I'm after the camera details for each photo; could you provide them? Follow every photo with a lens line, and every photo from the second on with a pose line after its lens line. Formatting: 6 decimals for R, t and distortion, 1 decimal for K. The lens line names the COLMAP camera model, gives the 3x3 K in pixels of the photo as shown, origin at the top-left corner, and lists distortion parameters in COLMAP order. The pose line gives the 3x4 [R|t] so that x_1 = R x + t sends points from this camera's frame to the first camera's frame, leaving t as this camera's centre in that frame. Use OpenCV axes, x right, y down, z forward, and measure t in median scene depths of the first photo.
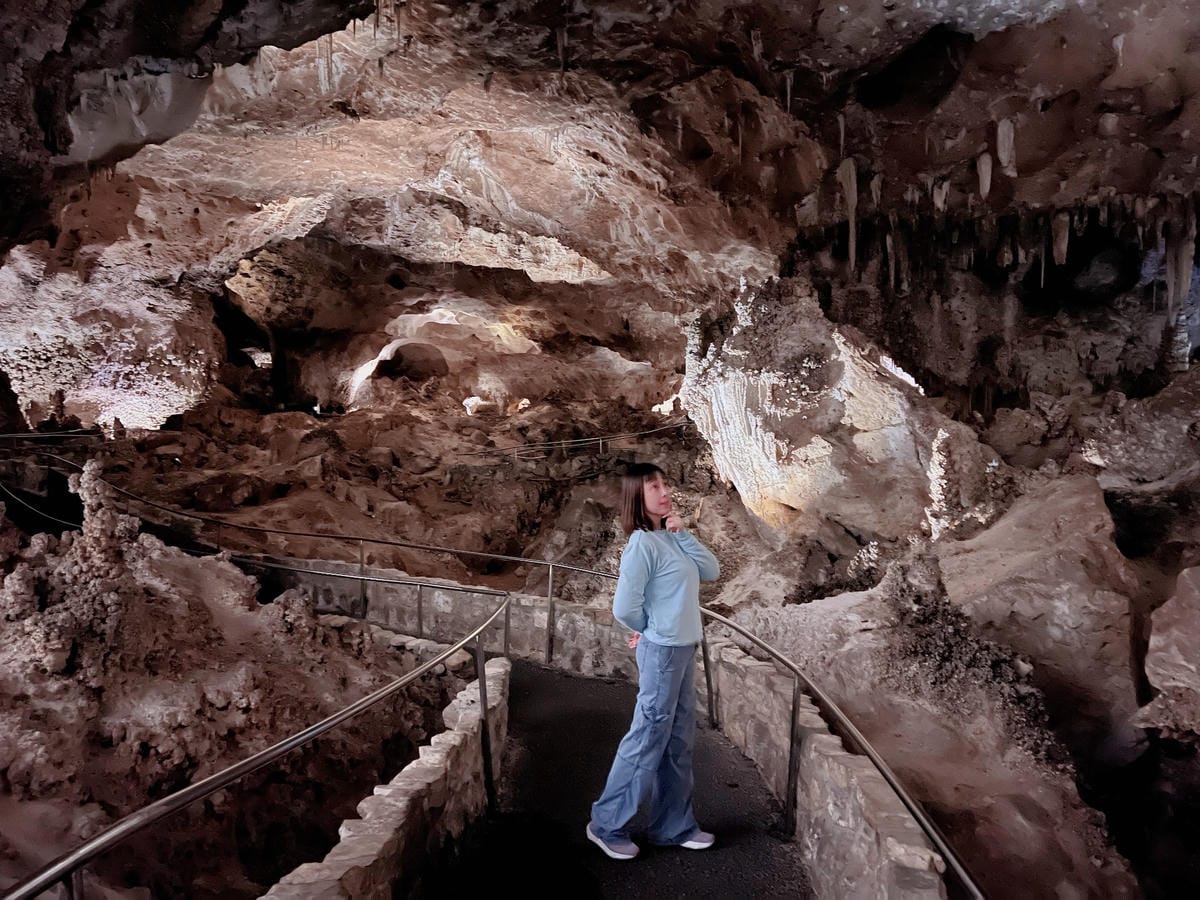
lens RADIAL K [[958.2, 0, 634.7], [0, 958.2, 451.2], [0, 0, 1]] dist [0.095607, -0.159841]
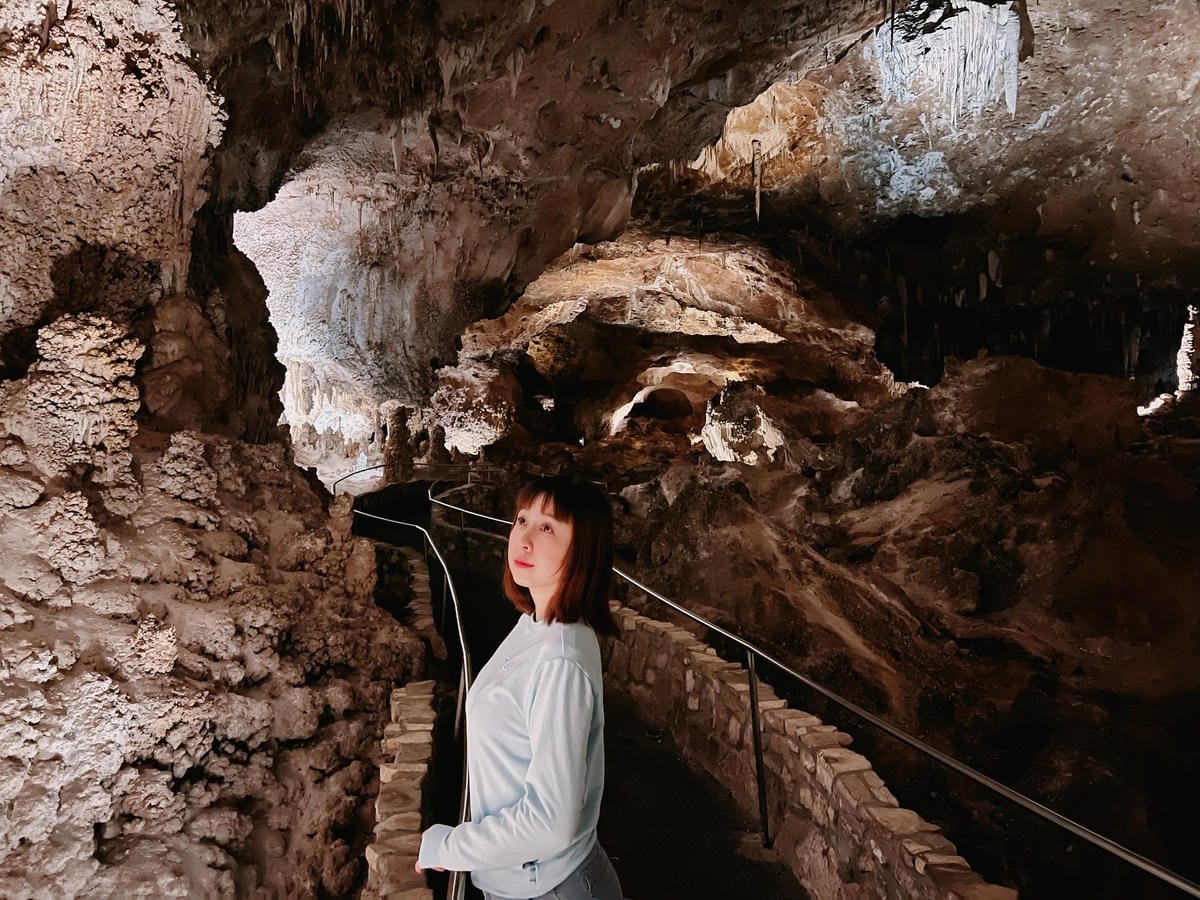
lens RADIAL K [[958.2, 0, 634.7], [0, 958.2, 451.2], [0, 0, 1]] dist [0.095607, -0.159841]
pose [[0.958989, 0.005551, -0.283389, 0.169077], [-0.015693, 0.999315, -0.033530, 0.019348], [0.283008, 0.036602, 0.958419, -0.366592]]
